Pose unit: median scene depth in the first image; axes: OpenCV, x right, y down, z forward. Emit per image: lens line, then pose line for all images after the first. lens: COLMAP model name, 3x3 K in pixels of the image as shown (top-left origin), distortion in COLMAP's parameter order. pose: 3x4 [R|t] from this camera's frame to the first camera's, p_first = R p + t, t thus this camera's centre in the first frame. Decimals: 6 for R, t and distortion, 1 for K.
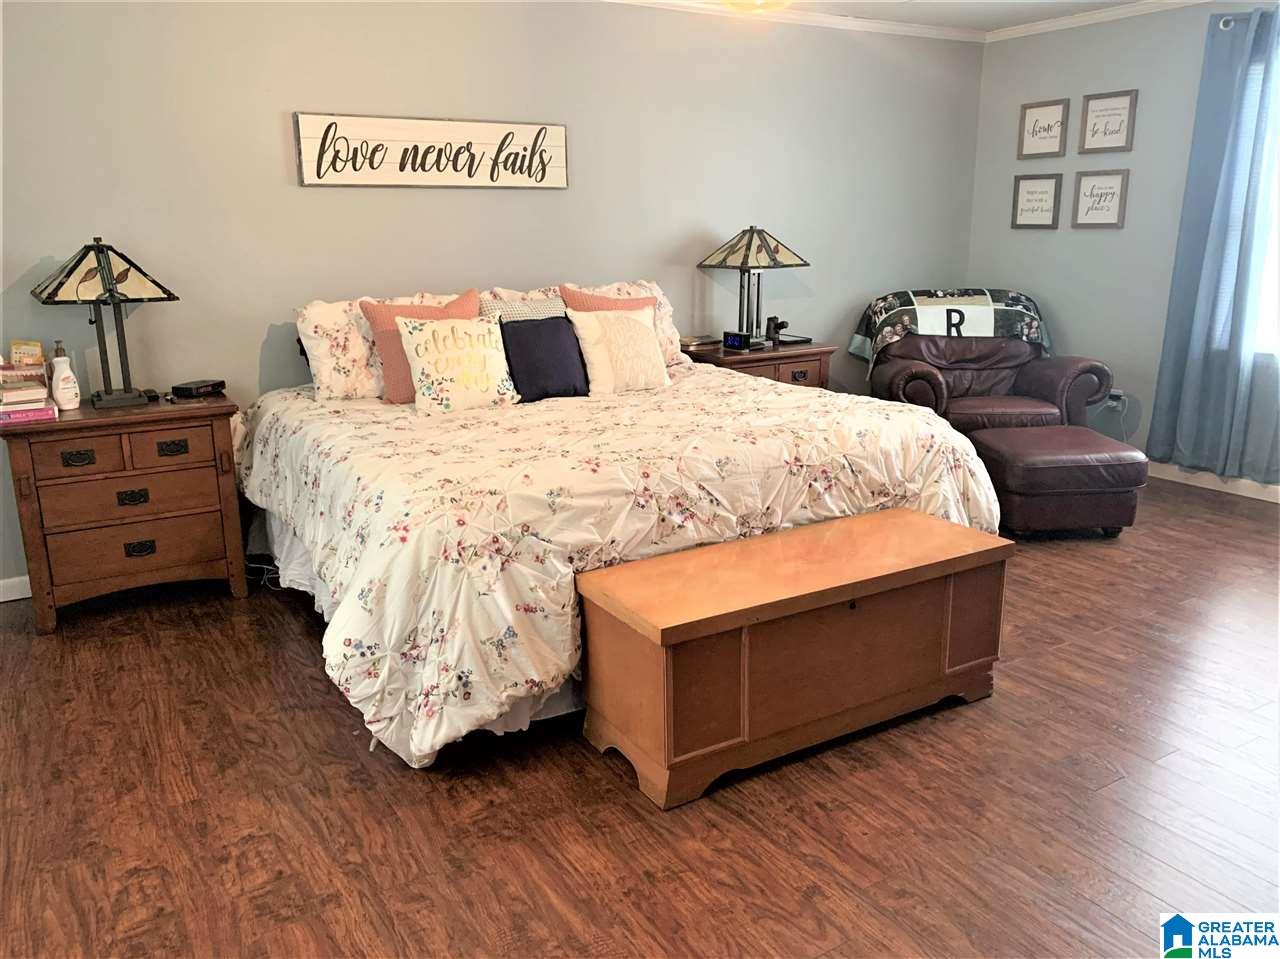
lens RADIAL K [[977.6, 0, 663.3], [0, 977.6, 465.0], [0, 0, 1]] dist [0.046914, -0.060724]
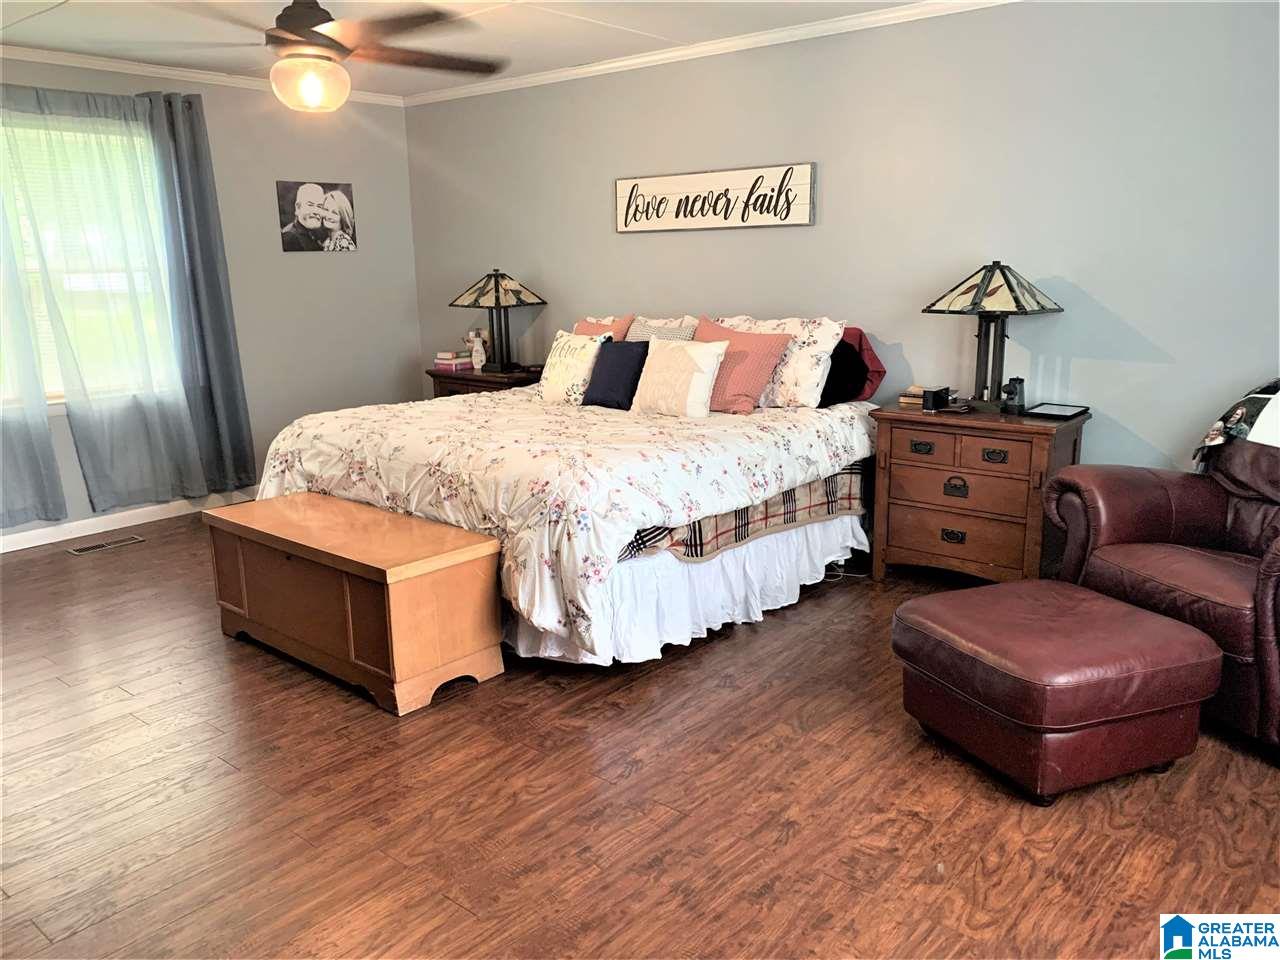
lens RADIAL K [[977.6, 0, 640.3], [0, 977.6, 469.4], [0, 0, 1]] dist [0.046914, -0.060724]
pose [[0.315355, 0.201278, -0.927382, 0.931140], [-0.219169, 0.966276, 0.135191, -0.151191], [0.923318, 0.160620, 0.348834, 0.584173]]
